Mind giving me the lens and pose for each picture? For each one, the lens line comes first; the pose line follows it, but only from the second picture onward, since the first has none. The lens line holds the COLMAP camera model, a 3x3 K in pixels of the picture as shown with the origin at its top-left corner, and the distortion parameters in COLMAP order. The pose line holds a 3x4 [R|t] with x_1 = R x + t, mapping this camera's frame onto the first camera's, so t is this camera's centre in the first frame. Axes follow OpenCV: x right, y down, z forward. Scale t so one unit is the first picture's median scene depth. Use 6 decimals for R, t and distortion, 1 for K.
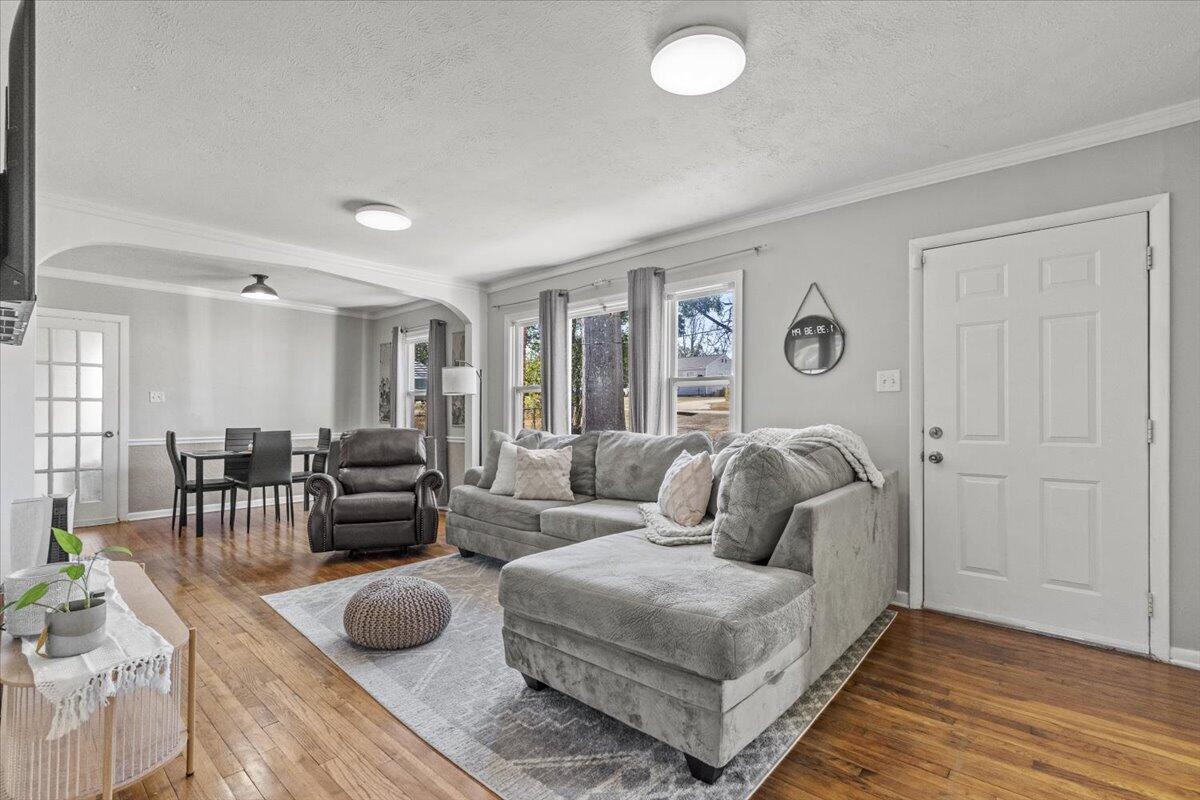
lens RADIAL K [[530.7, 0, 590.3], [0, 530.7, 416.6], [0, 0, 1]] dist [-0.002685, 0.000143]
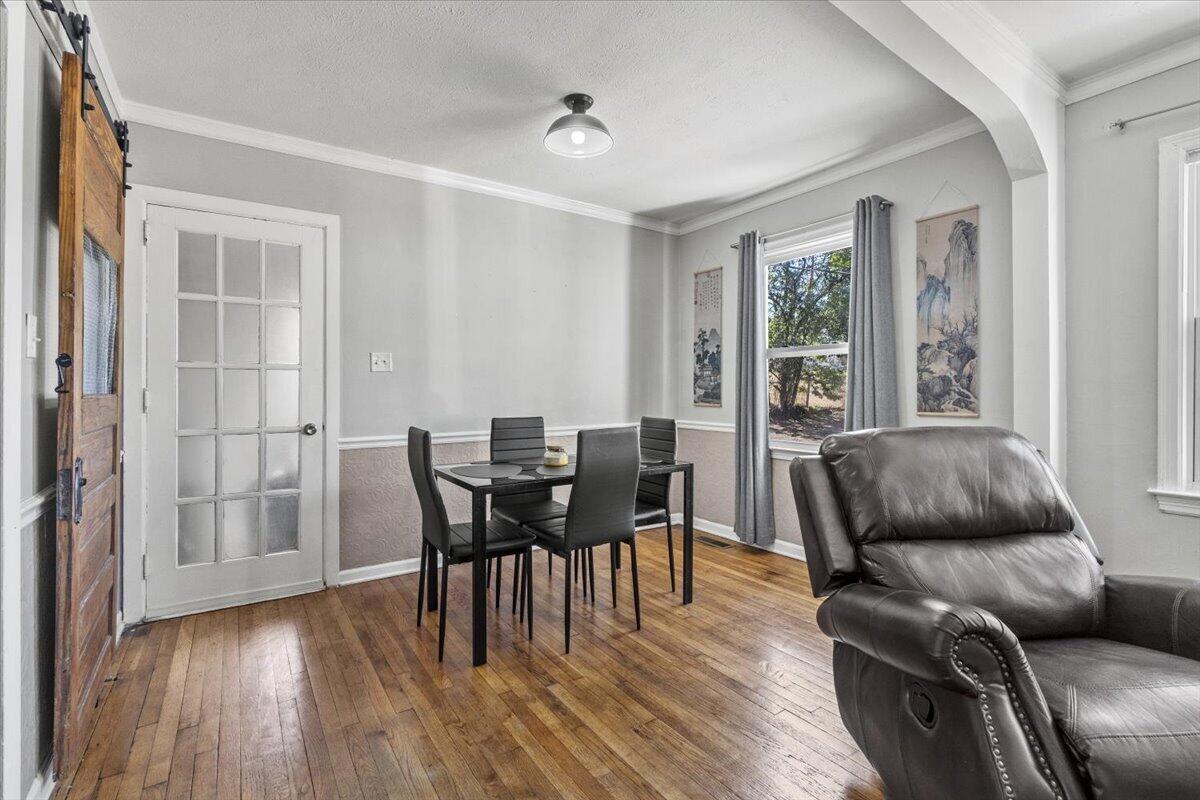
lens RADIAL K [[530.7, 0, 601.5], [0, 530.7, 393.6], [0, 0, 1]] dist [-0.002685, 0.000143]
pose [[0.970737, -0.004026, -0.240111, -0.473090], [0.004018, 0.999992, -0.000525, -0.002500], [0.240112, -0.000455, 0.970745, 0.528257]]
